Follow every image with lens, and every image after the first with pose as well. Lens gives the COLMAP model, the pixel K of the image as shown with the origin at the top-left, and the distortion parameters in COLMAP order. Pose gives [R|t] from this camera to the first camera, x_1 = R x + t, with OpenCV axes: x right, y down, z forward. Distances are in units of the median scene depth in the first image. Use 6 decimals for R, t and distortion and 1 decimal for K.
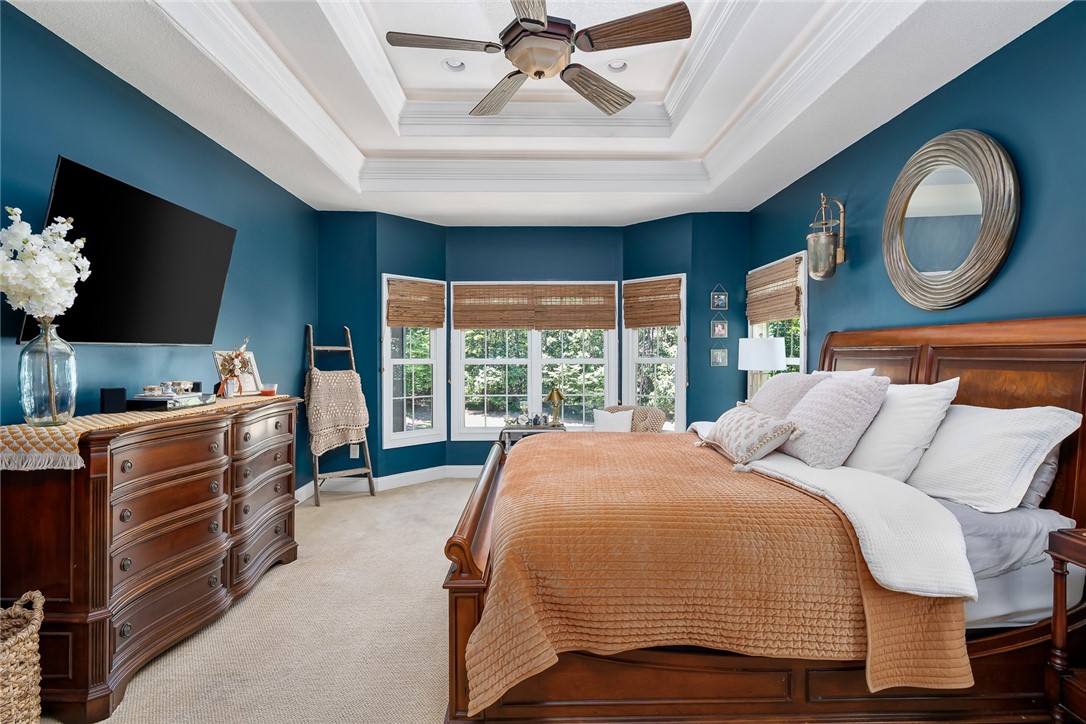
lens RADIAL K [[539.7, 0, 543.9], [0, 539.7, 359.9], [0, 0, 1]] dist [-0.008331, 0.003963]
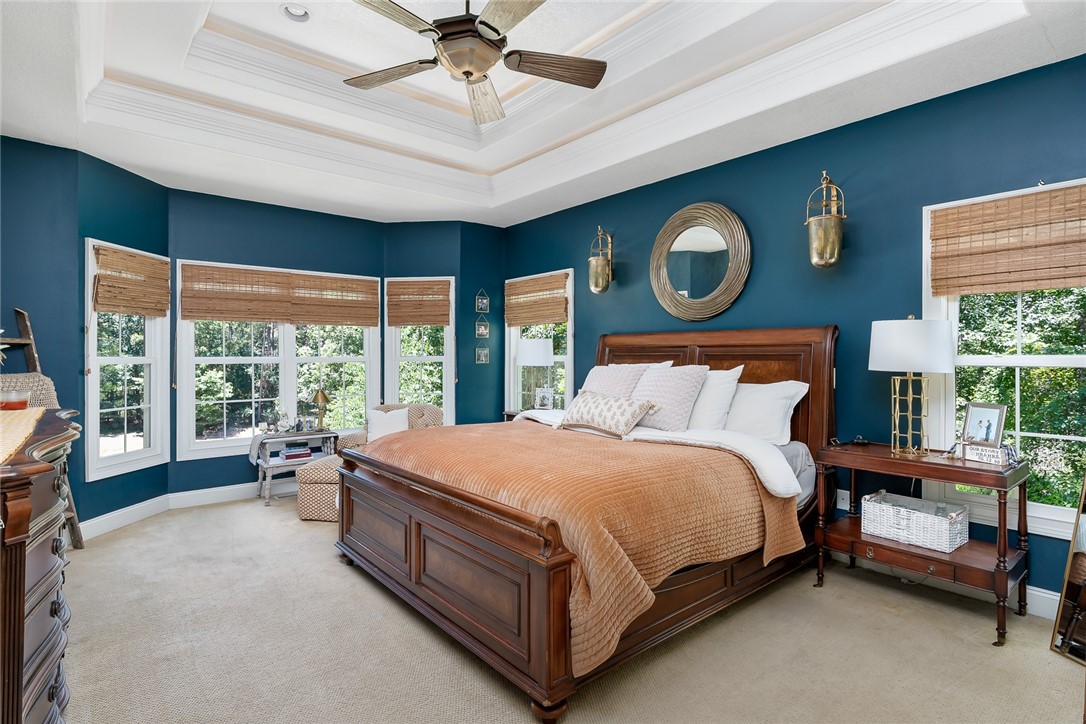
lens RADIAL K [[539.7, 0, 545.8], [0, 539.7, 357.8], [0, 0, 1]] dist [-0.008331, 0.003963]
pose [[0.779463, -0.000180, 0.626448, -0.269796], [0.004985, 0.999970, -0.005916, 0.007426], [-0.626429, 0.007735, 0.779440, 0.057804]]
